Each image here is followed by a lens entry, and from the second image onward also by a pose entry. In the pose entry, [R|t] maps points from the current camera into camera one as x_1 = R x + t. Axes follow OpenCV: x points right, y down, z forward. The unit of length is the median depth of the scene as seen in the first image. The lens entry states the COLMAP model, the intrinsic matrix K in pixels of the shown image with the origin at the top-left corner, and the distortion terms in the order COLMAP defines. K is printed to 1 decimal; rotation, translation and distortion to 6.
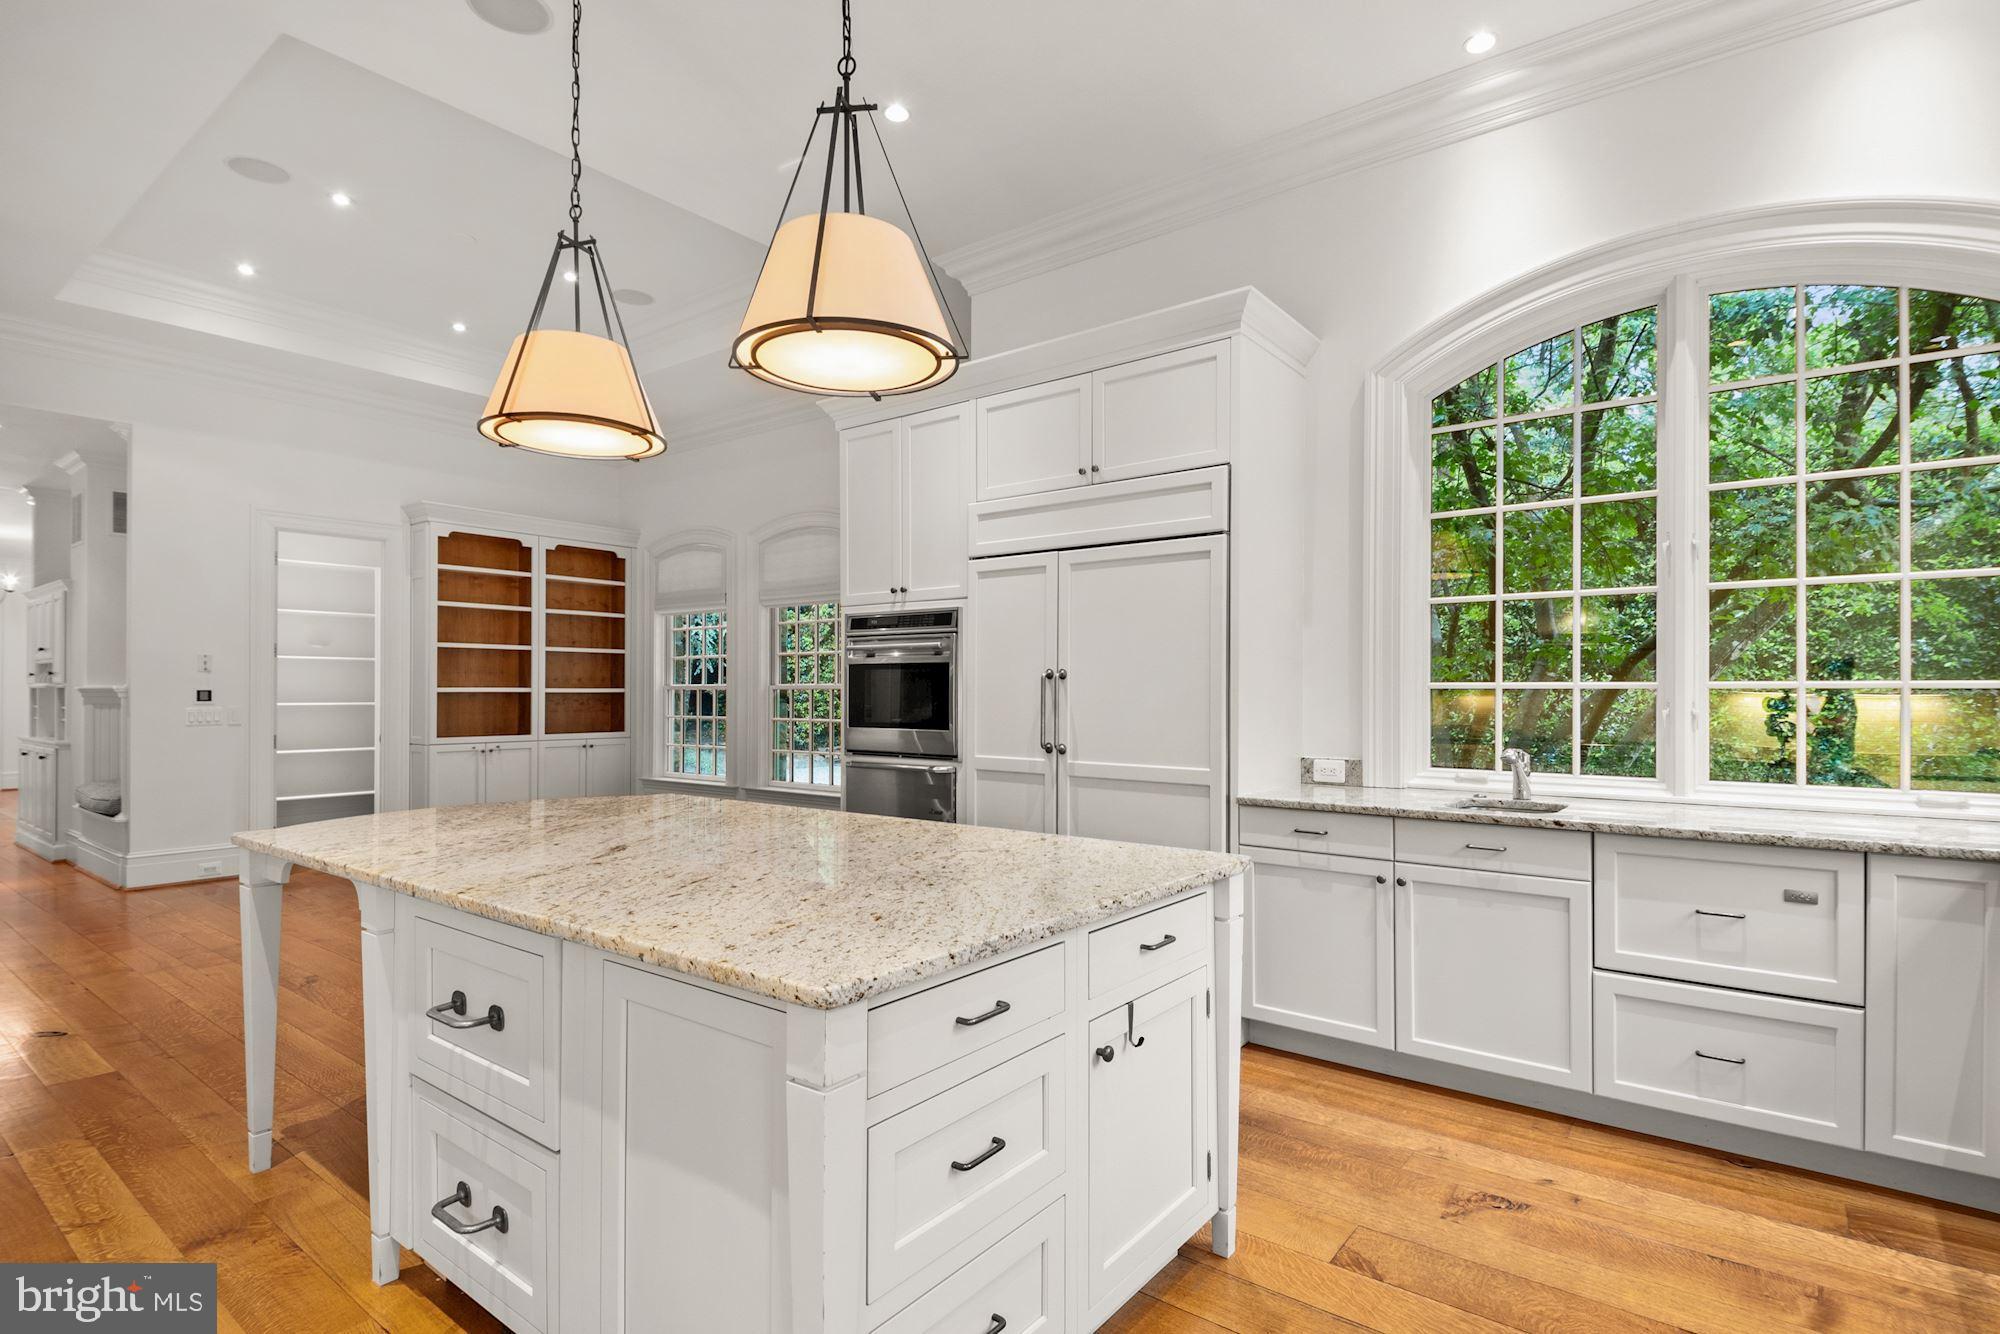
lens RADIAL K [[1008.6, 0, 1009.3], [0, 1008.6, 675.7], [0, 0, 1]] dist [0.045579, -0.037728]
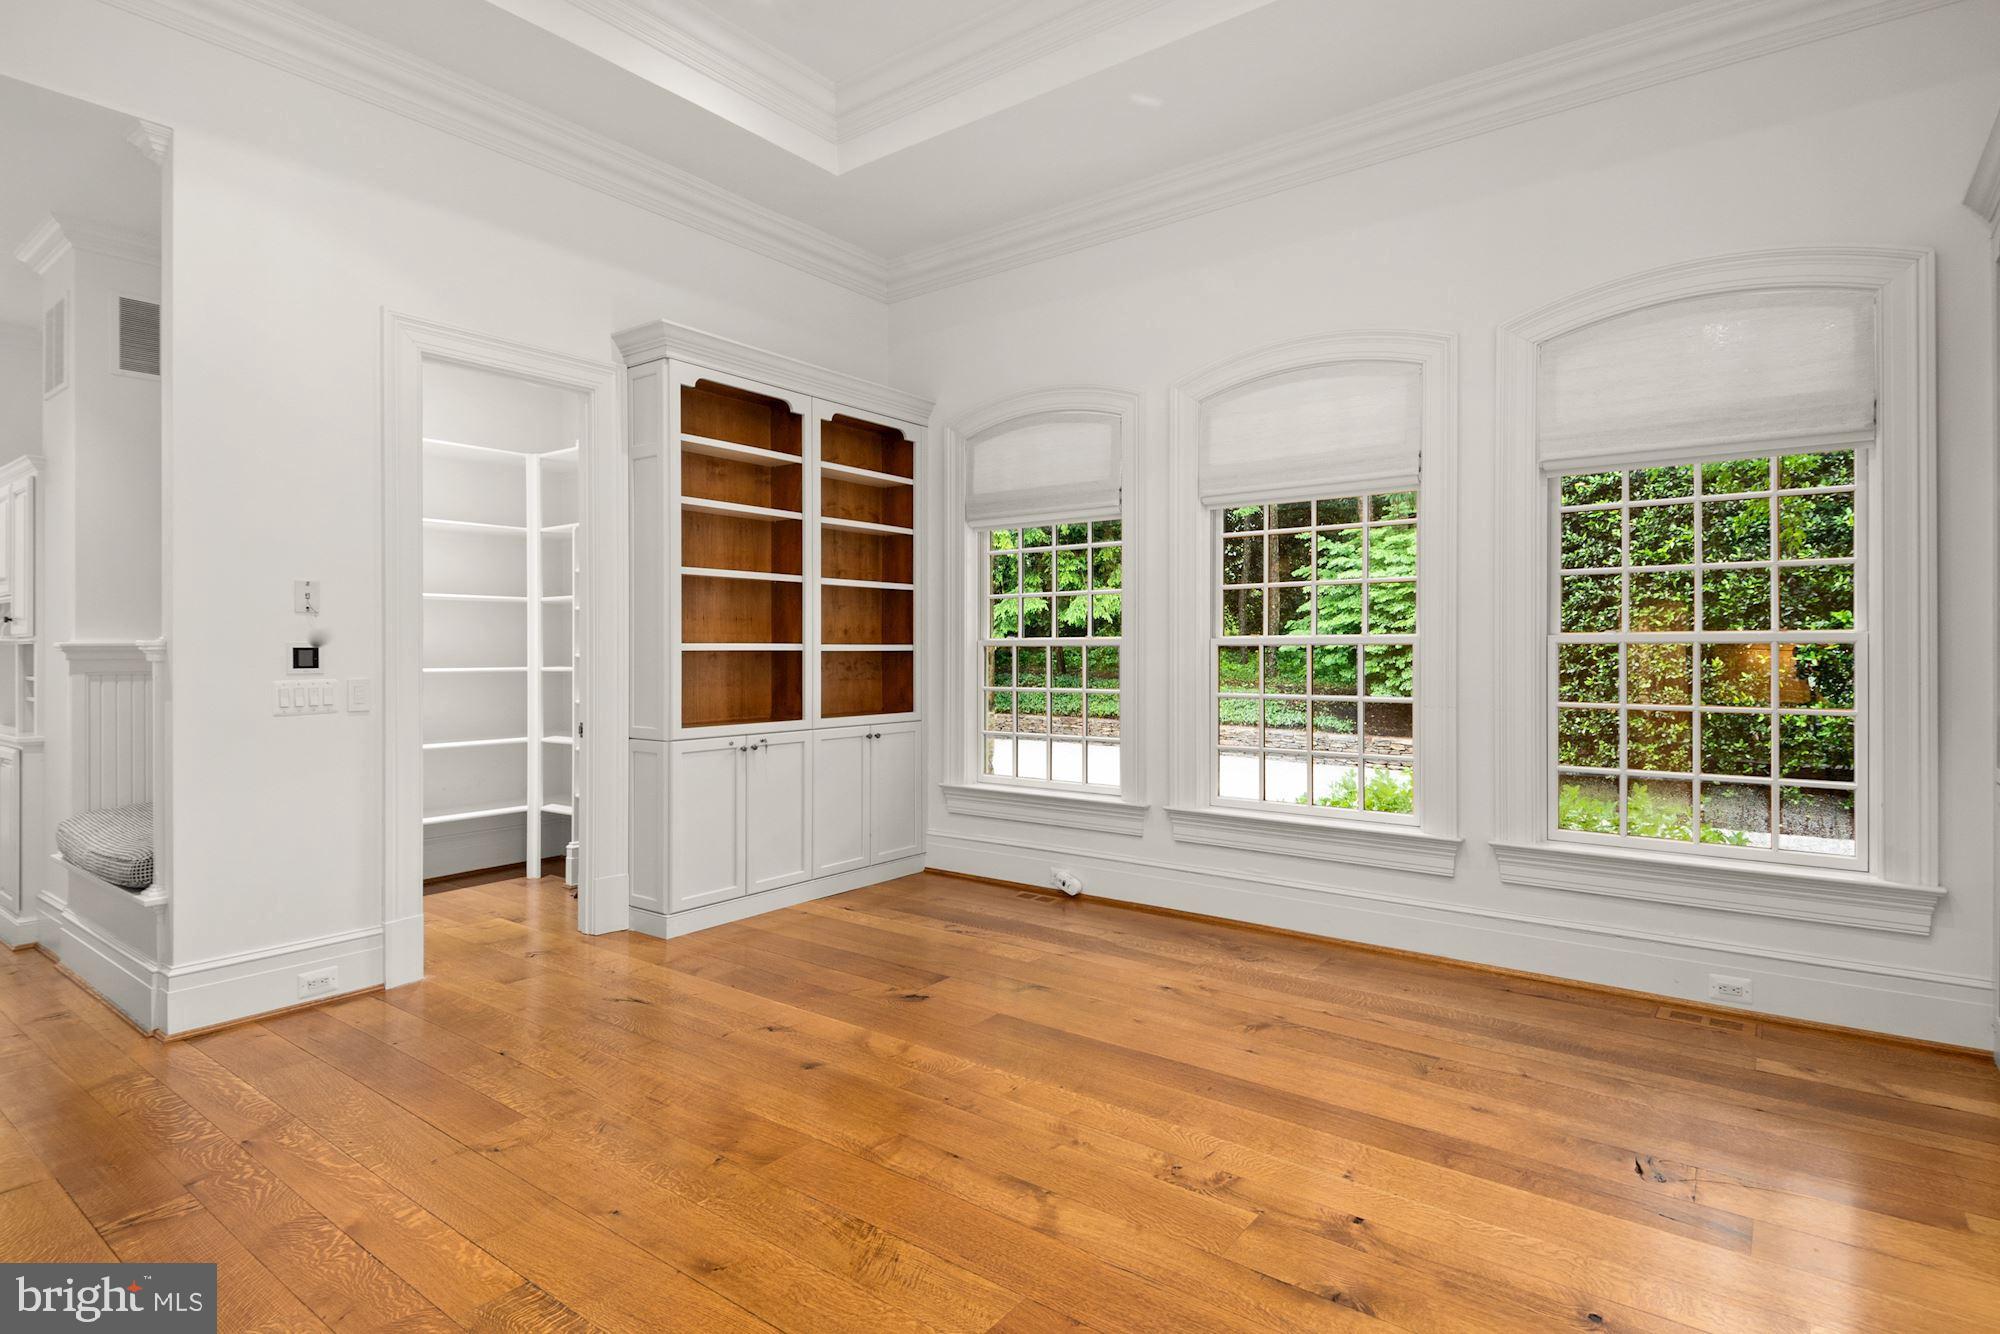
lens RADIAL K [[1032.8, 0, 998.4], [0, 1032.8, 639.7], [0, 0, 1]] dist [0.051734, -0.039822]
pose [[0.999962, -0.001339, 0.008620, -0.372278], [0.001289, 0.999982, 0.005834, 0.006480], [-0.008628, -0.005823, 0.999946, 0.388555]]
